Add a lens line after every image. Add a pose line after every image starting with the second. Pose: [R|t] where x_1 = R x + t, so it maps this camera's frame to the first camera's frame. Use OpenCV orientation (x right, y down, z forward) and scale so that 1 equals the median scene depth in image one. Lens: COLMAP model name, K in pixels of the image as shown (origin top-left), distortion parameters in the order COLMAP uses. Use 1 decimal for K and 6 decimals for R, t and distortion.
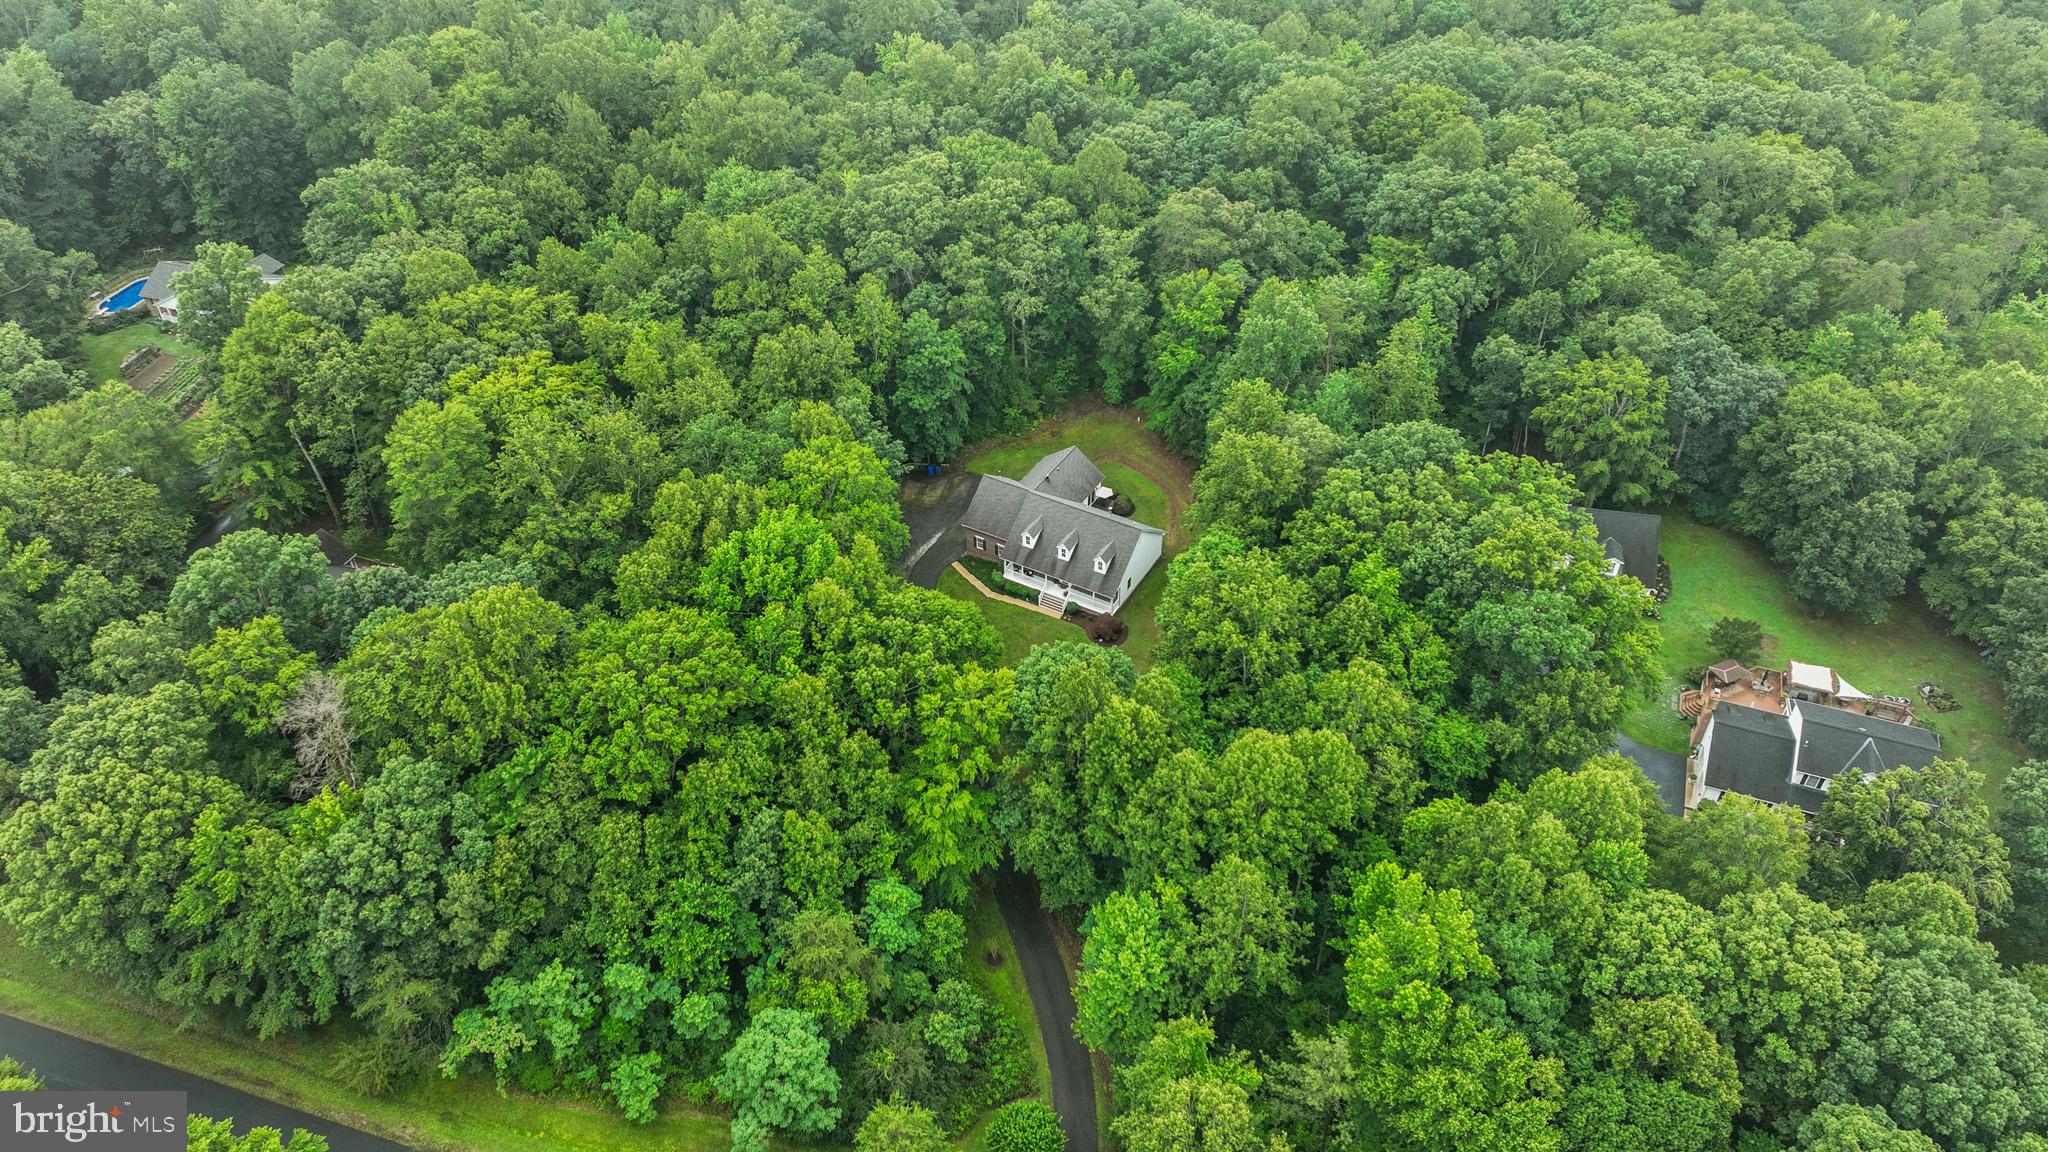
lens RADIAL K [[1485.8, 0, 1042.0], [0, 1485.8, 577.0], [0, 0, 1]] dist [0.006043, 0.003528]
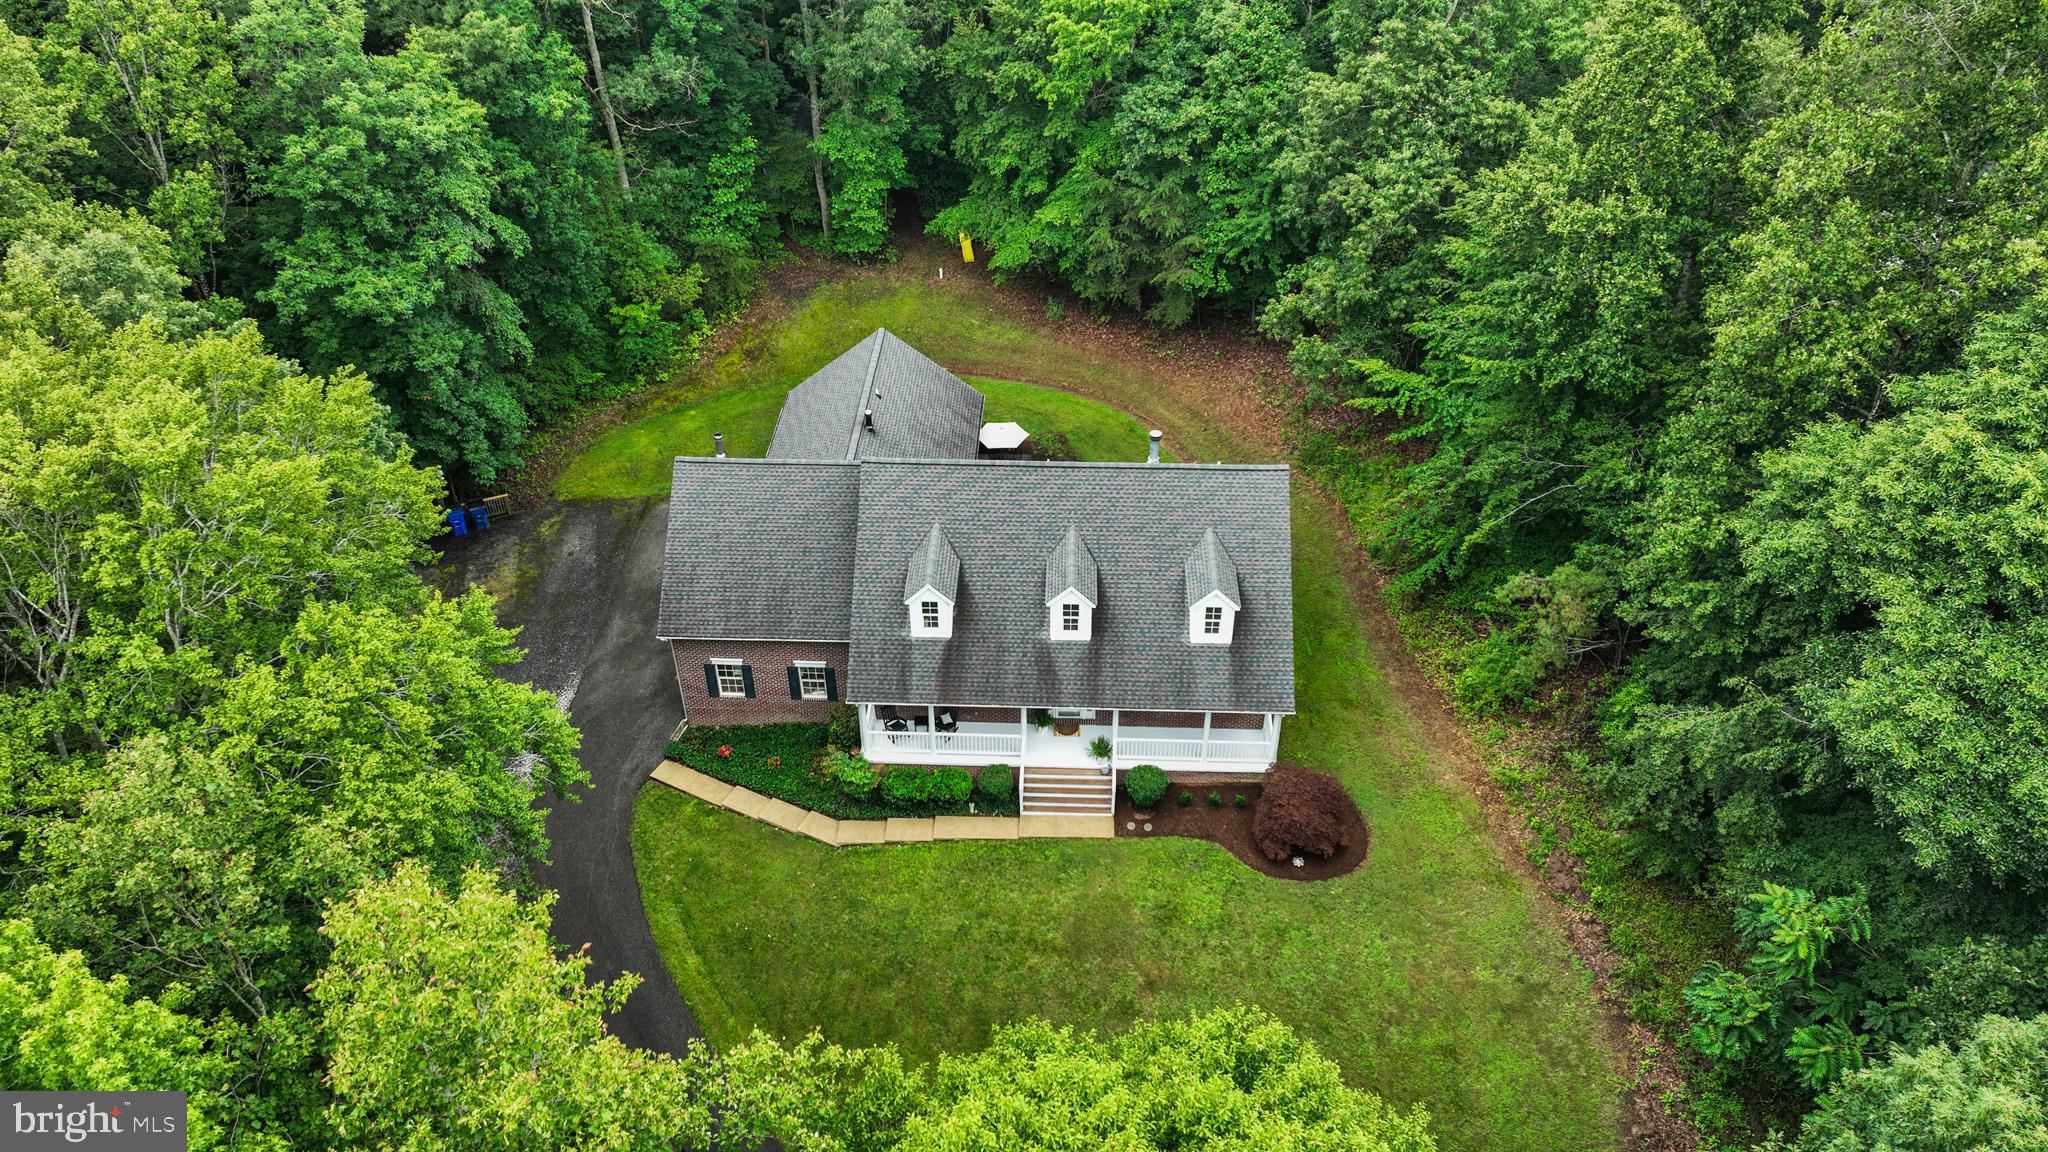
lens RADIAL K [[1442.9, 0, 1007.4], [0, 1442.9, 576.4], [0, 0, 1]] dist [0.003099, 0.001586]
pose [[0.890200, -0.281435, 0.358242, -0.094164], [0.297672, 0.954613, 0.010256, -0.029936], [-0.344869, 0.097508, 0.933572, 0.728329]]
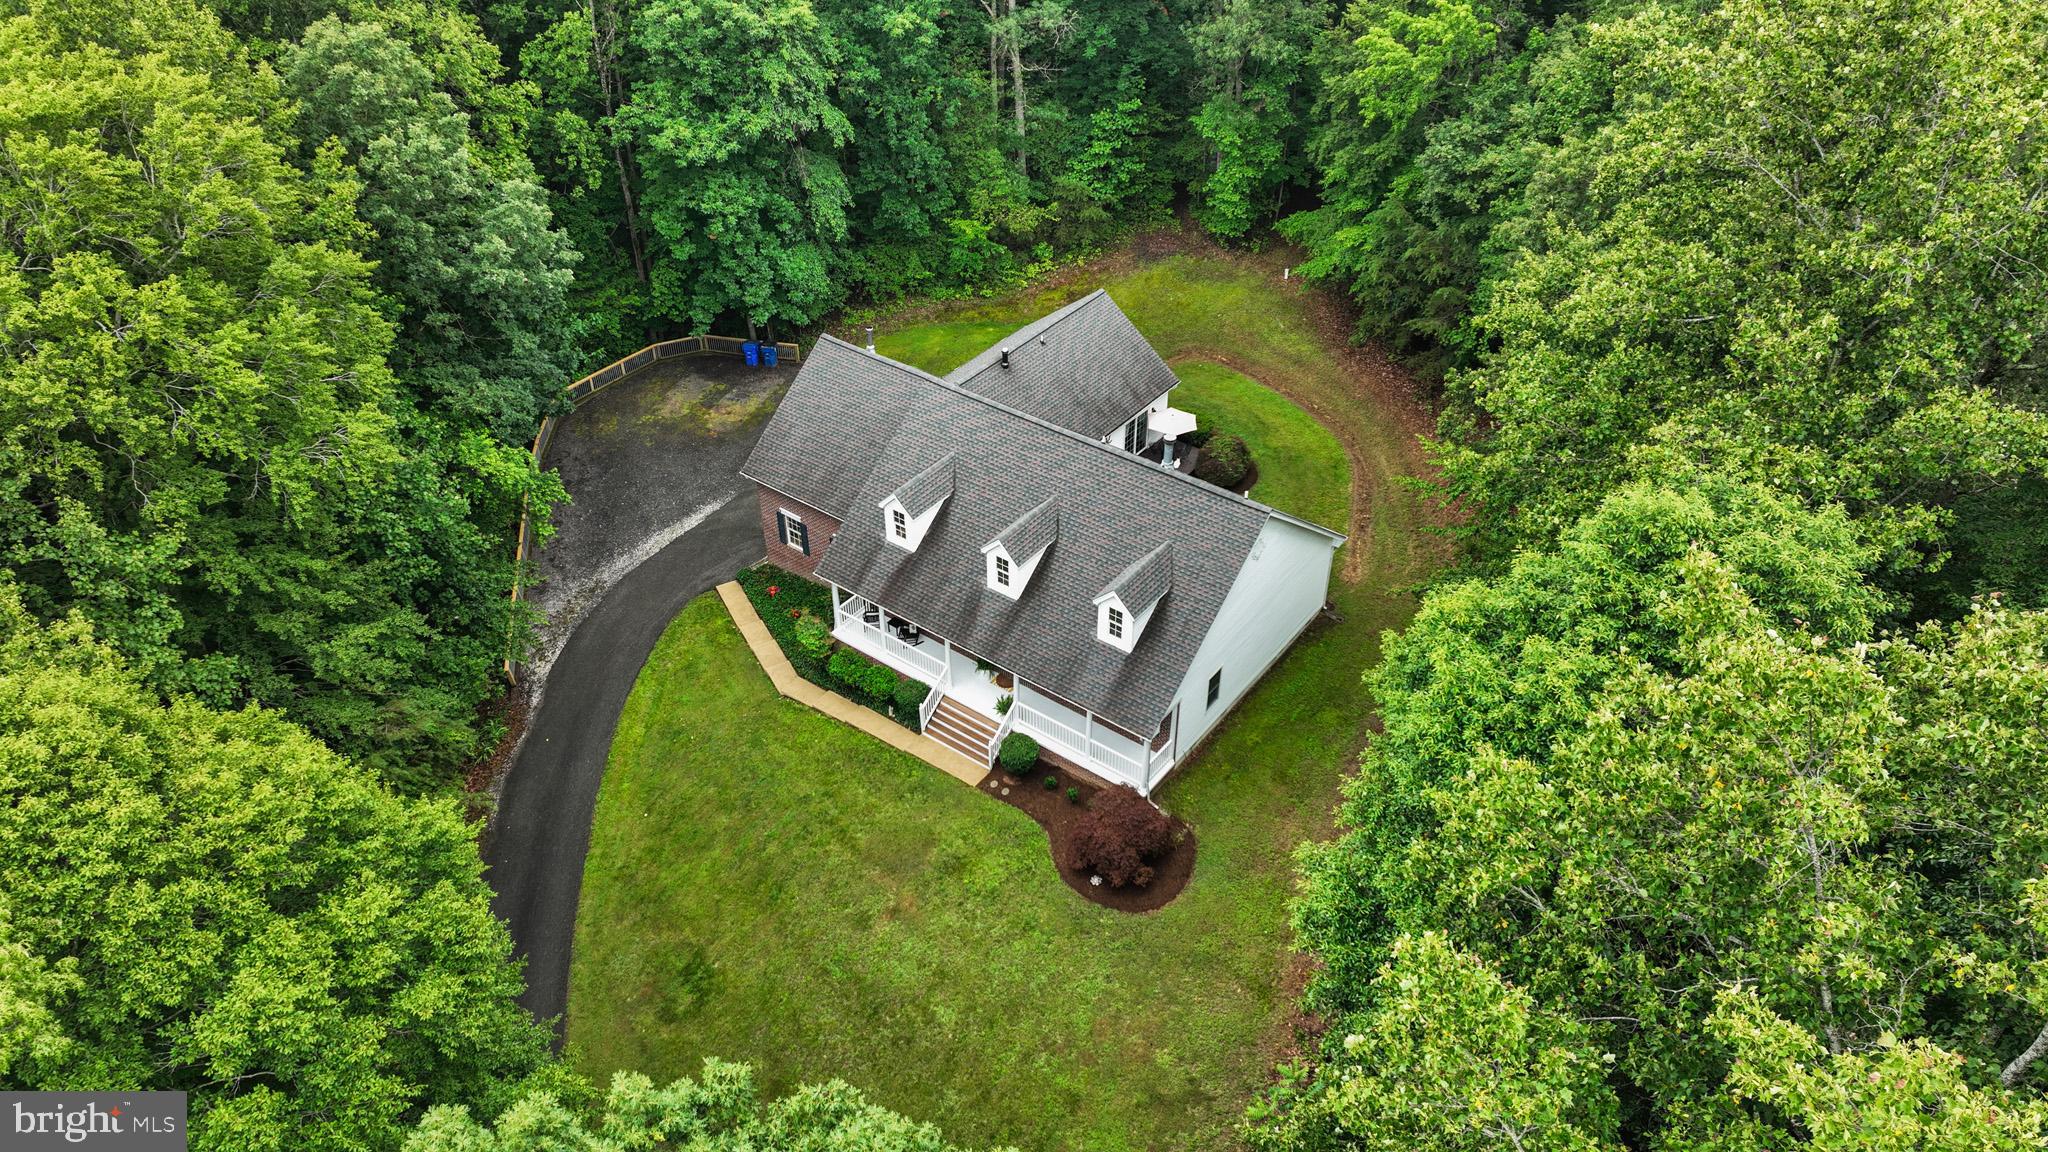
lens RADIAL K [[1438.5, 0, 1024.0], [0, 1438.5, 576.0], [0, 0, 1]] dist [0.006795, 0.001721]
pose [[0.990740, 0.078310, -0.110910, 0.050767], [-0.083026, 0.995801, -0.038555, -0.004231], [0.107425, 0.047406, 0.993082, 0.697804]]
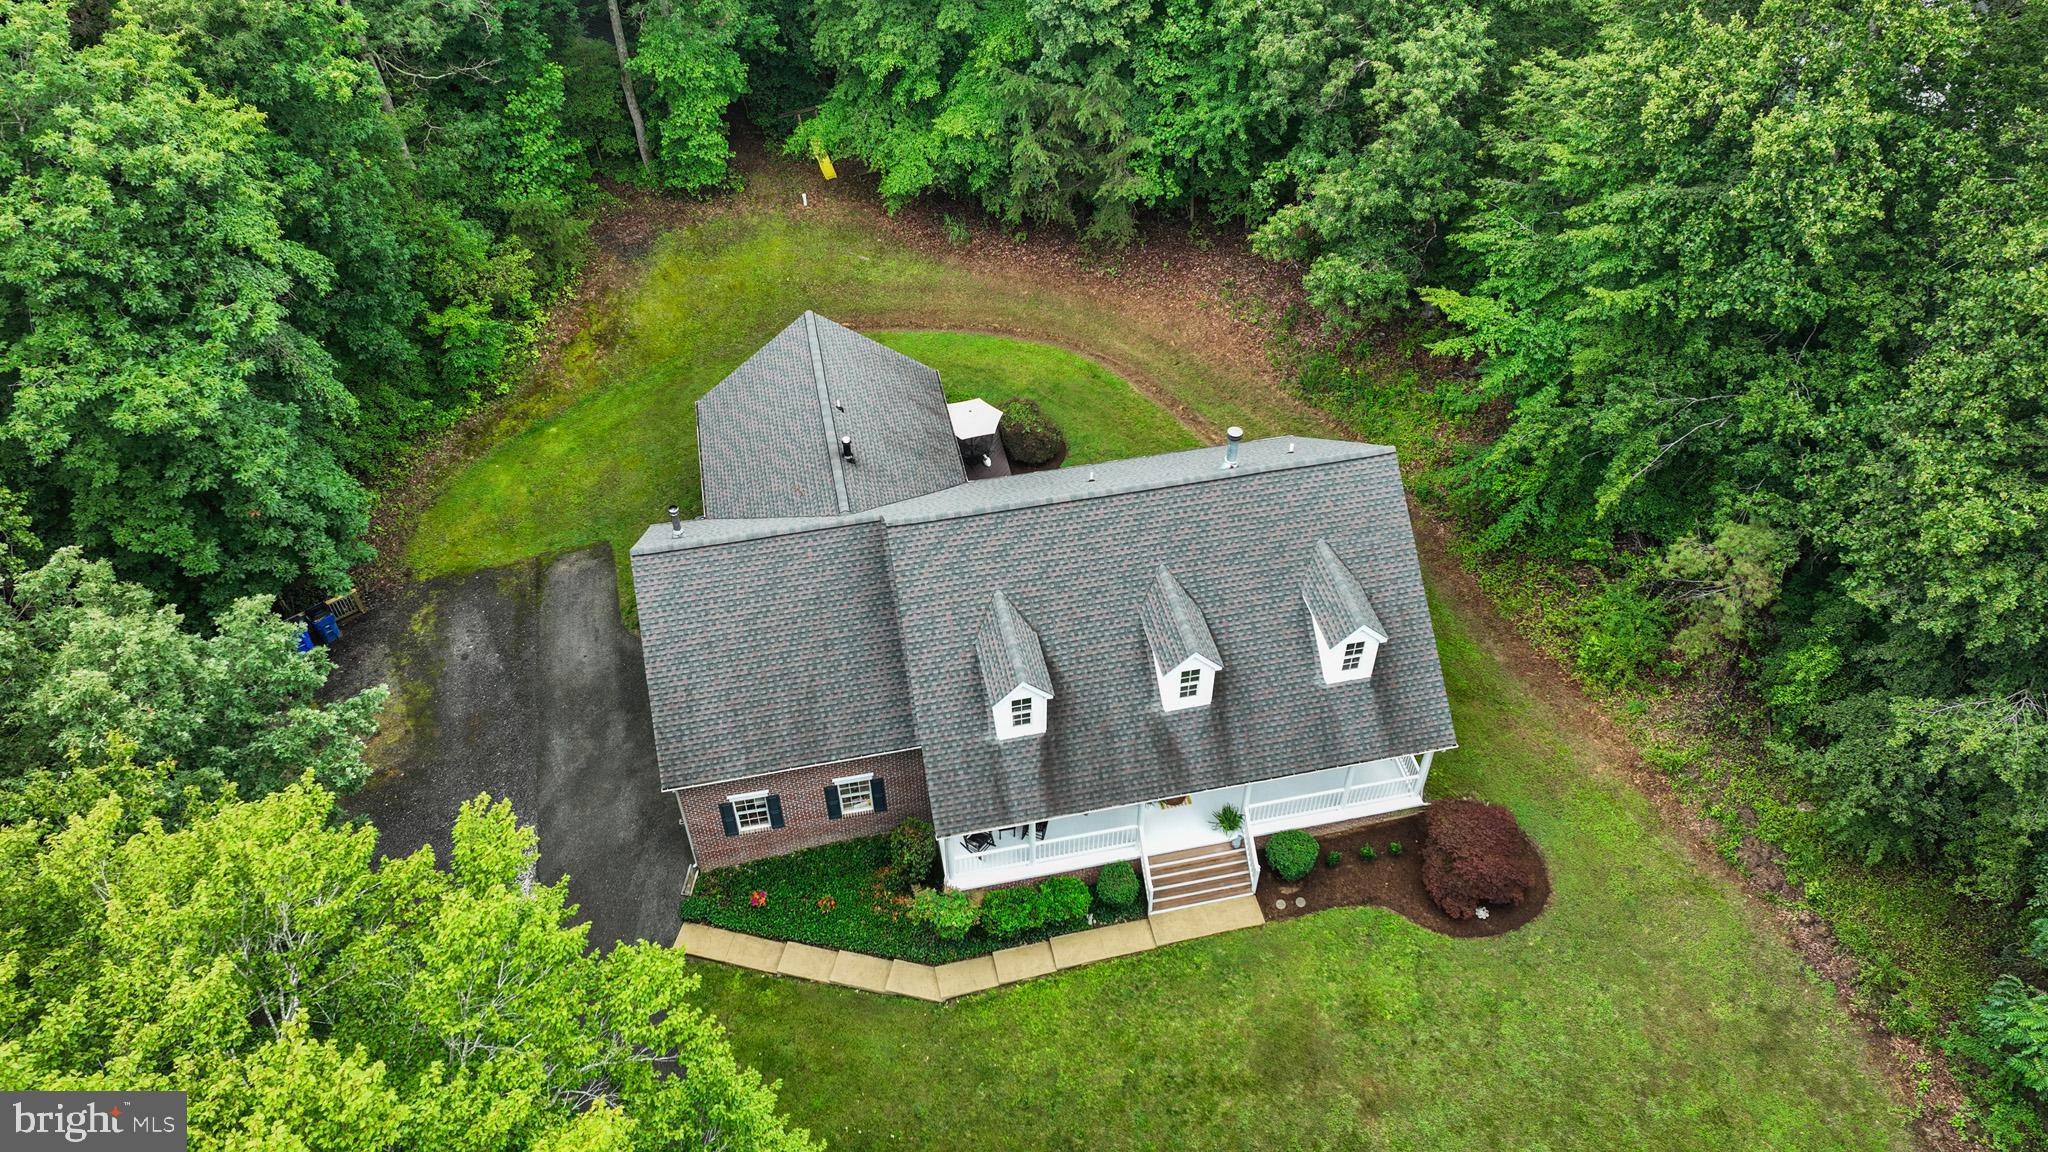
lens RADIAL K [[1469.0, 0, 994.1], [0, 1469.0, 574.6], [0, 0, 1]] dist [0.003787, 0.005171]
pose [[0.753565, -0.468953, 0.460675, -0.107393], [0.428701, 0.881836, 0.196419, -0.089768], [-0.498352, 0.049478, 0.865562, 0.799375]]
